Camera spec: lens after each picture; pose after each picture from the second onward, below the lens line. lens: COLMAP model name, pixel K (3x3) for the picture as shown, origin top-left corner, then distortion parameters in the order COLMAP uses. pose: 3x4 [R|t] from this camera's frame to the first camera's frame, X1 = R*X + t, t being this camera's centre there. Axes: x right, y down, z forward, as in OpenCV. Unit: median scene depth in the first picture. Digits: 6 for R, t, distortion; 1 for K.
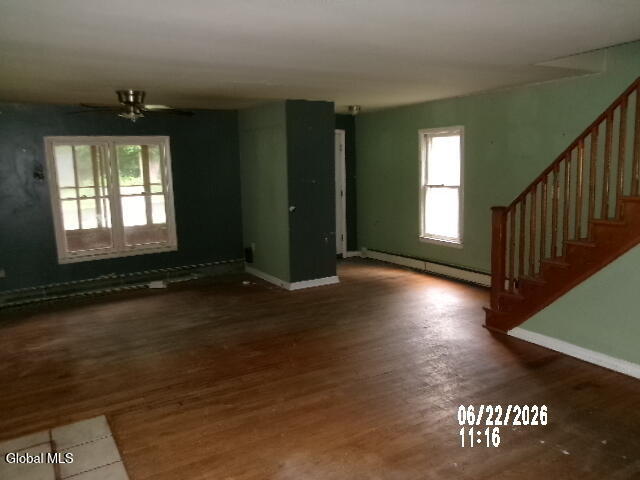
lens RADIAL K [[514.1, 0, 320.0], [0, 514.1, 240.0], [0, 0, 1]] dist [0.005493, 0.003409]
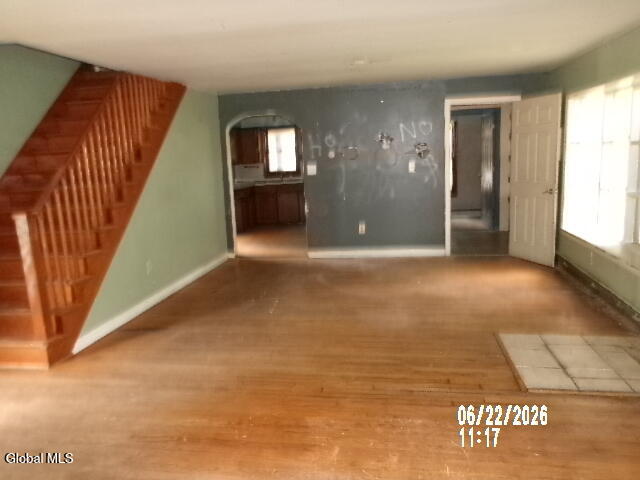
lens RADIAL K [[509.6, 0, 317.4], [0, 509.6, 244.1], [0, 0, 1]] dist [0.031841, 0.006379]
pose [[-0.772470, -0.052631, 0.632867, -0.438256], [0.150880, 0.952814, 0.263402, -0.141982], [-0.616867, 0.298957, -0.728079, 1.152192]]
